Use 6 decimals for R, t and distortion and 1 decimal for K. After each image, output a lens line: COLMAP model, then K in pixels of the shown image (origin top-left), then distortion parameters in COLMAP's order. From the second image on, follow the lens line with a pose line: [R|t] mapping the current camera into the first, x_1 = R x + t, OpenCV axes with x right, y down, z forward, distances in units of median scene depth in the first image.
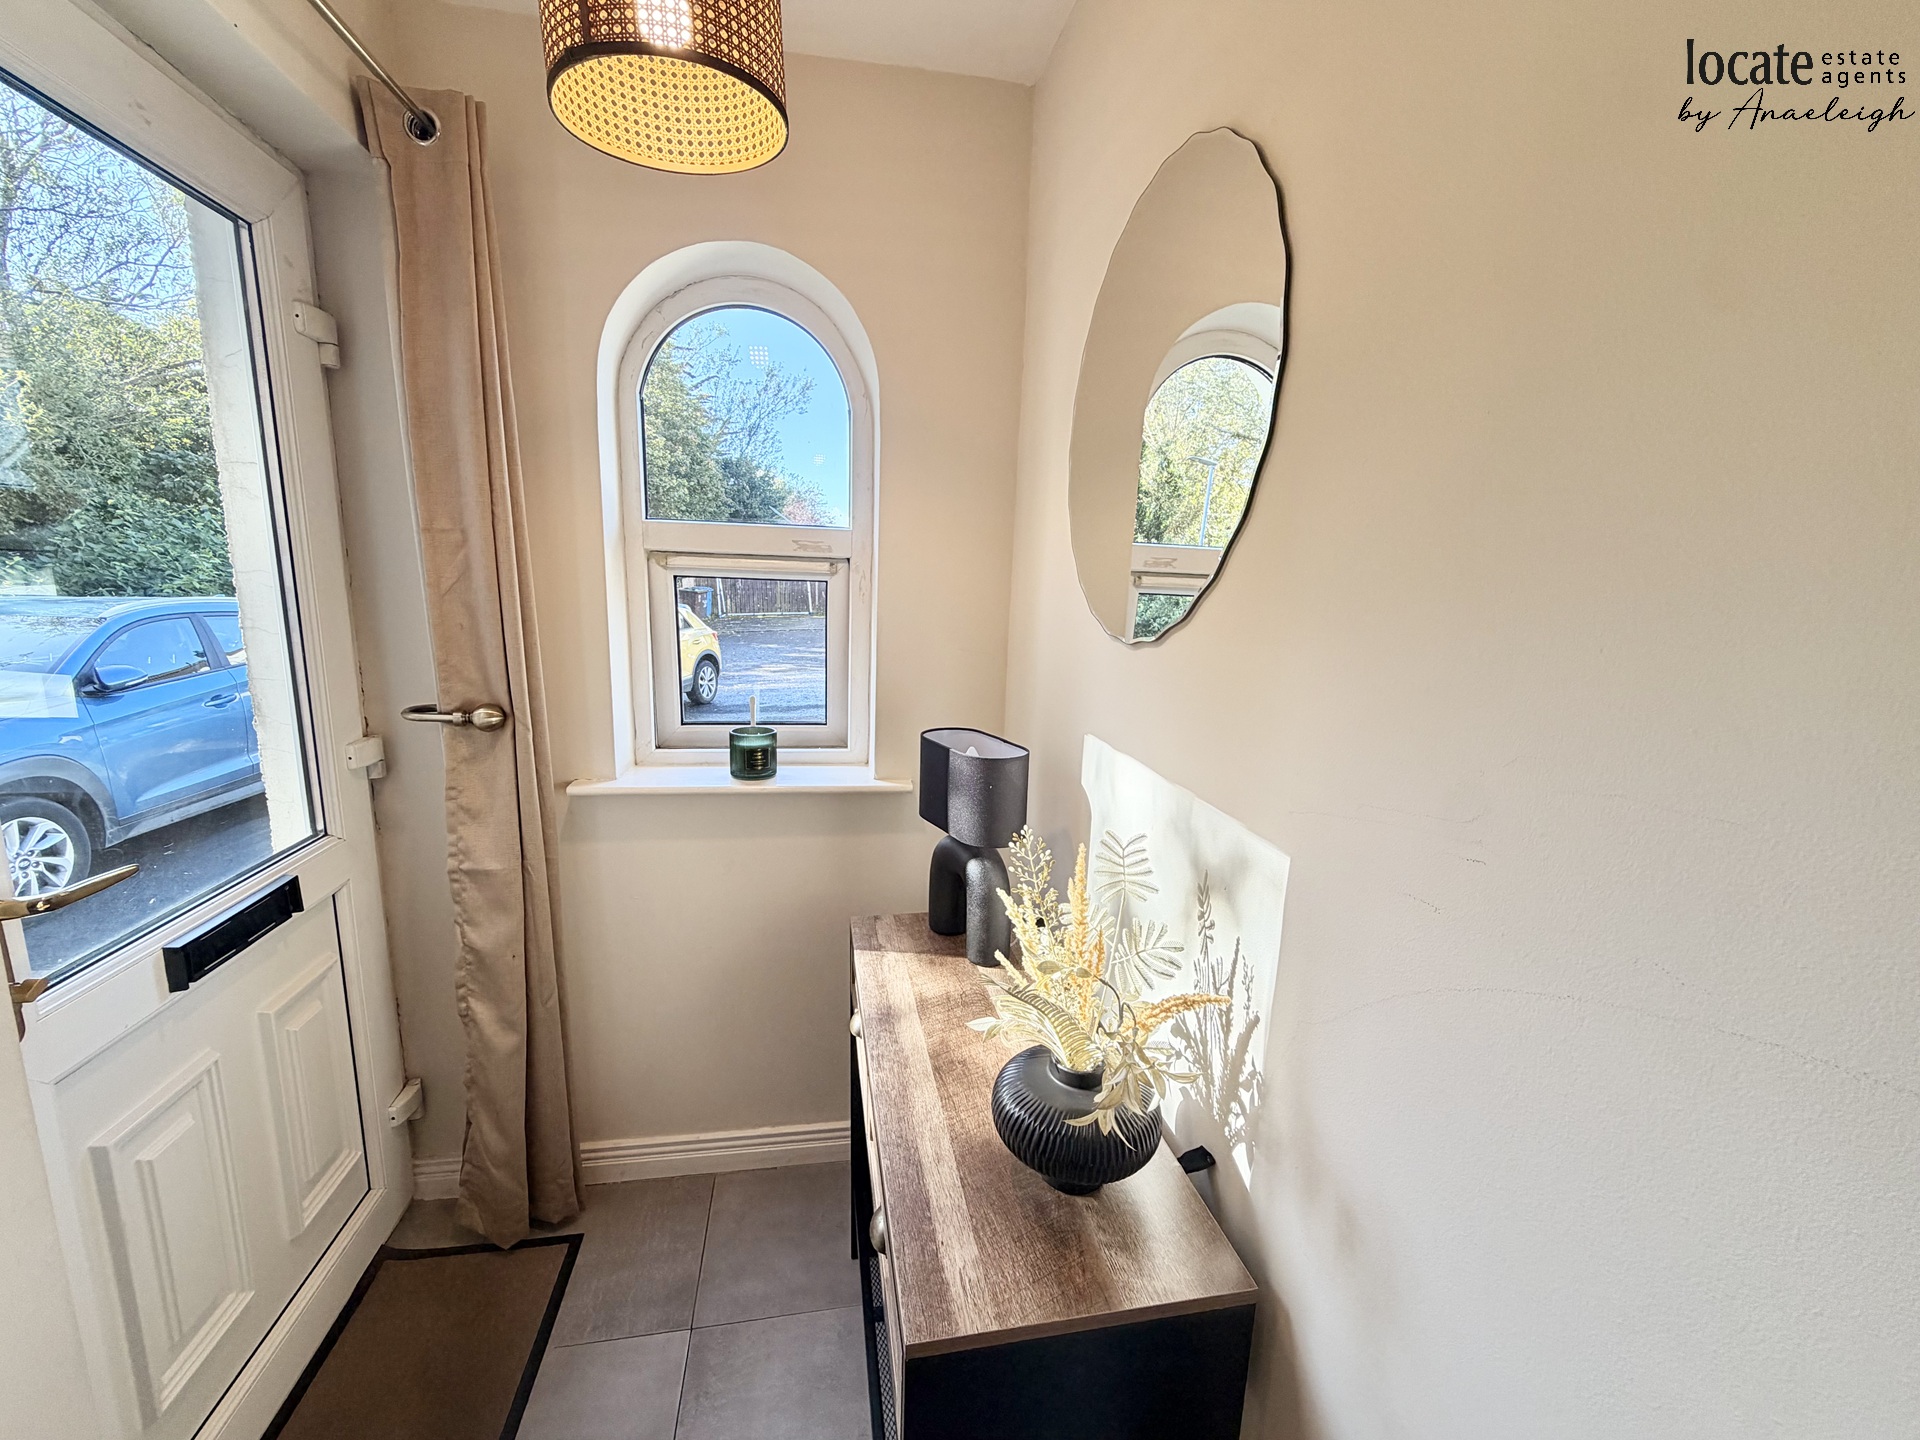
lens RADIAL K [[766.8, 0, 953.0], [0, 766.8, 719.2], [0, 0, 1]] dist [-0.001814, 0.000208]
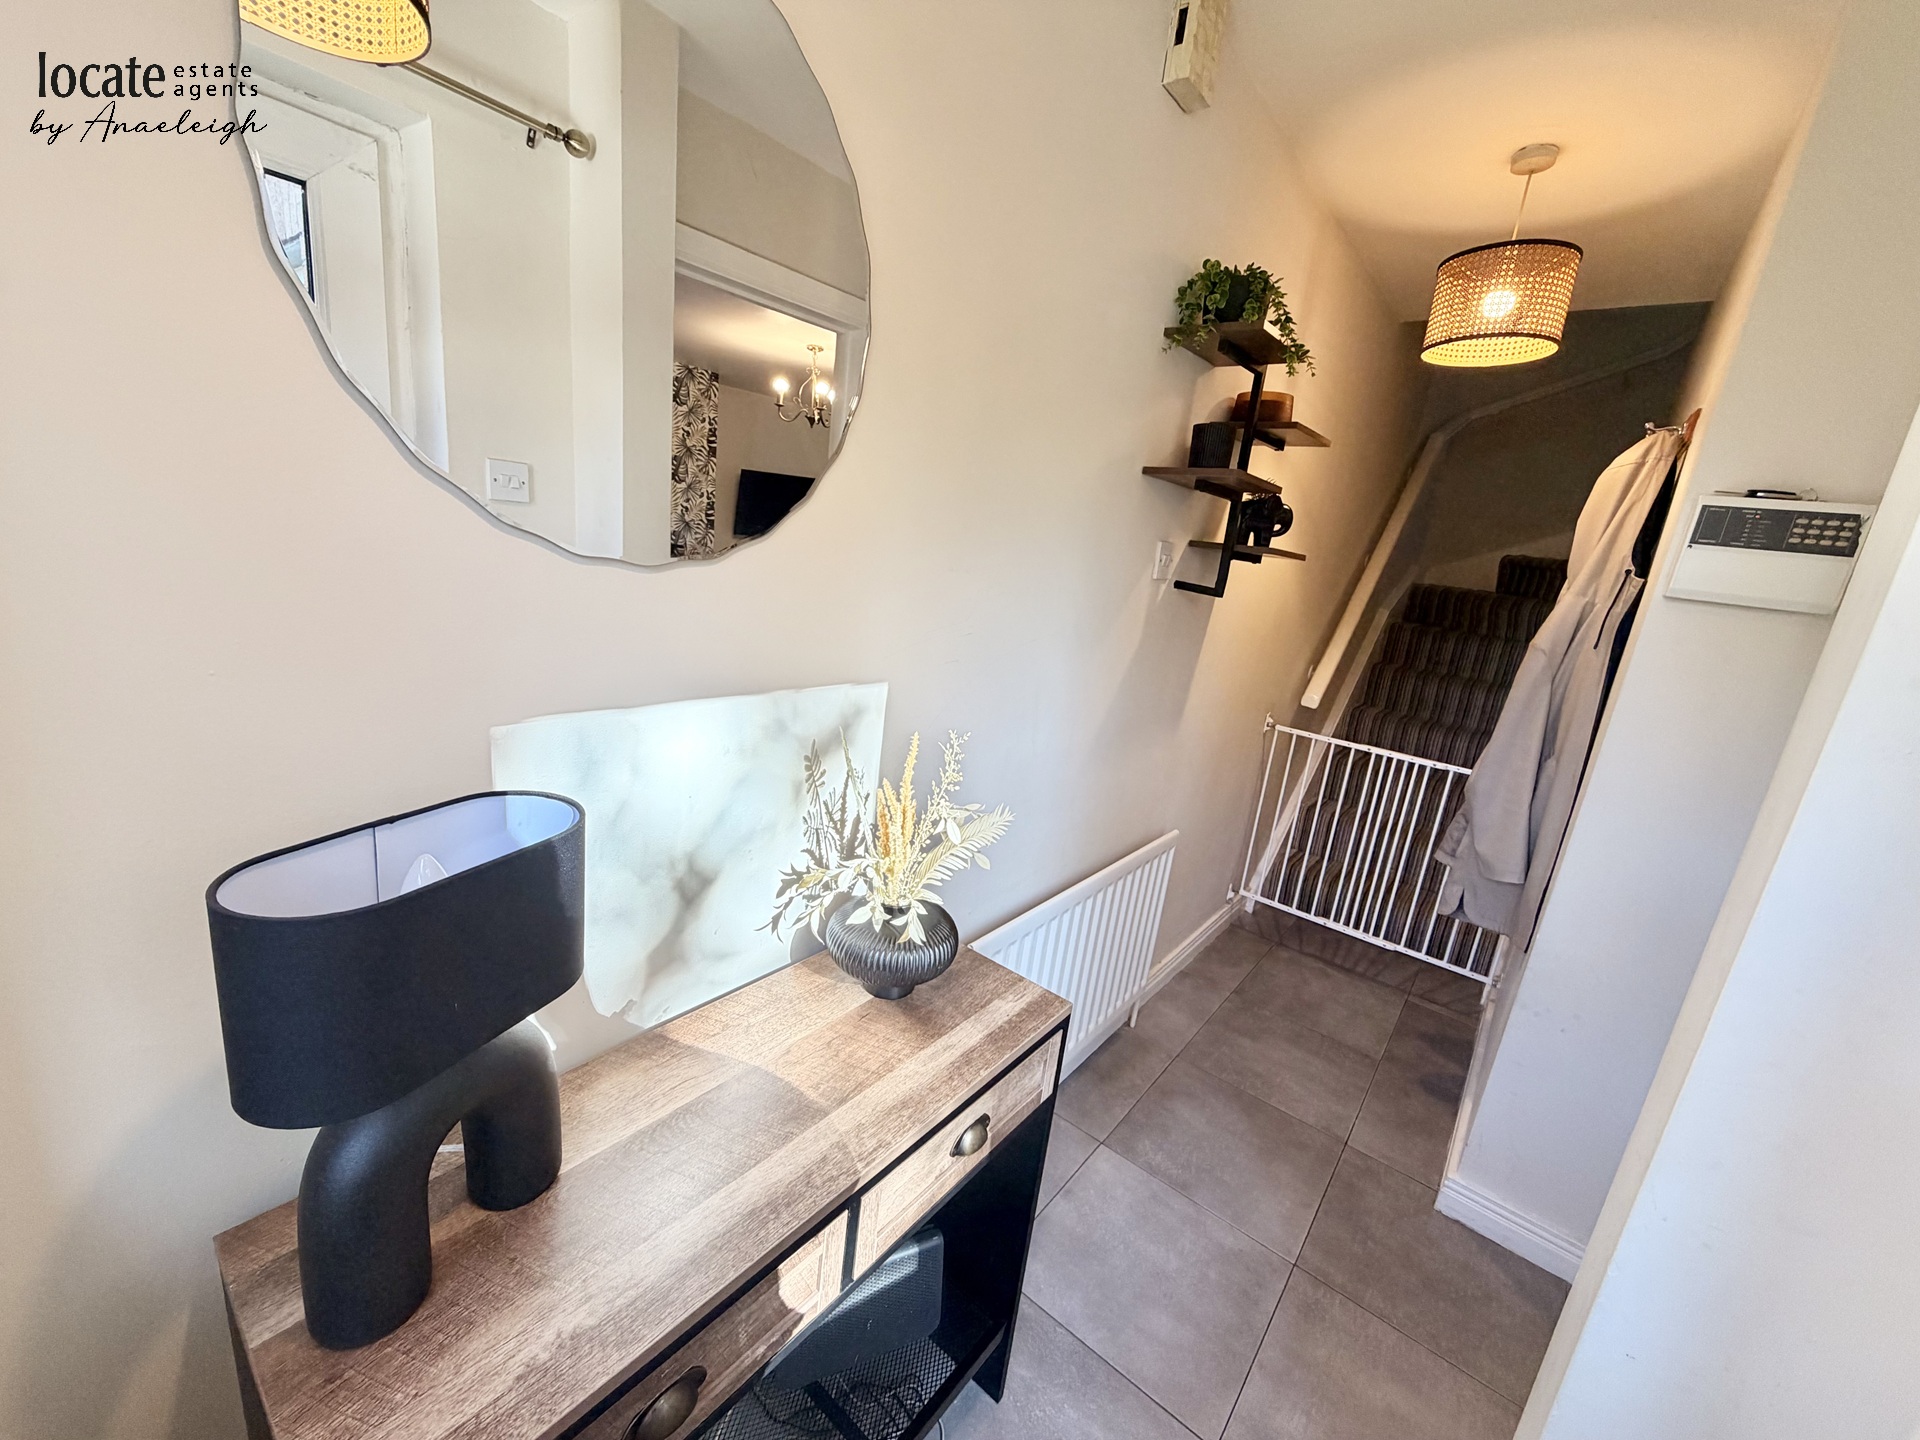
lens RADIAL K [[766.8, 0, 957.2], [0, 766.8, 717.4], [0, 0, 1]] dist [-0.001814, 0.000208]
pose [[-0.641713, -0.286145, 0.711565, -0.730896], [-0.001069, 0.928125, 0.372267, -0.315364], [-0.766944, 0.238128, -0.595896, 1.634093]]
